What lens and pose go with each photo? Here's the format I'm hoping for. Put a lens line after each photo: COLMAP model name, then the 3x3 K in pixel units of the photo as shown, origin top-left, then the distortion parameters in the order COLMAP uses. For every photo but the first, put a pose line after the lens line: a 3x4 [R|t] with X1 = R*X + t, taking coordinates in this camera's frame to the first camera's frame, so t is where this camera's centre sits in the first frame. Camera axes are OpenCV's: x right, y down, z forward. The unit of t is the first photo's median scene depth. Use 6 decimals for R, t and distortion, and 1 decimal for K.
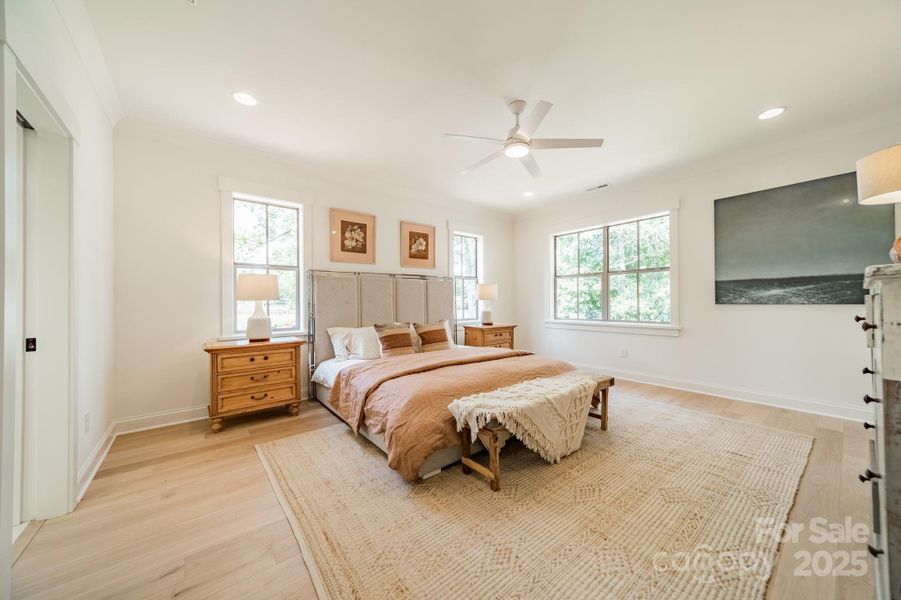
lens RADIAL K [[318.3, 0, 451.5], [0, 318.3, 299.0], [0, 0, 1]] dist [0.012480, -0.001099]
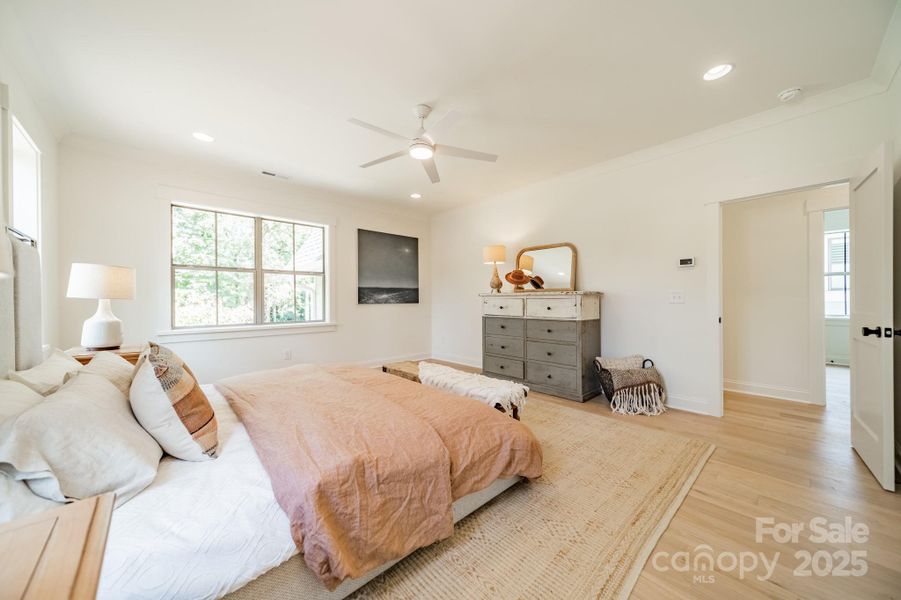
lens RADIAL K [[318.3, 0, 453.0], [0, 318.3, 301.9], [0, 0, 1]] dist [0.012480, -0.001099]
pose [[-0.075809, 0.002781, 0.997118, -0.607257], [-0.000882, 0.999996, -0.002856, 0.011128], [-0.997122, -0.001096, -0.075806, 0.729570]]
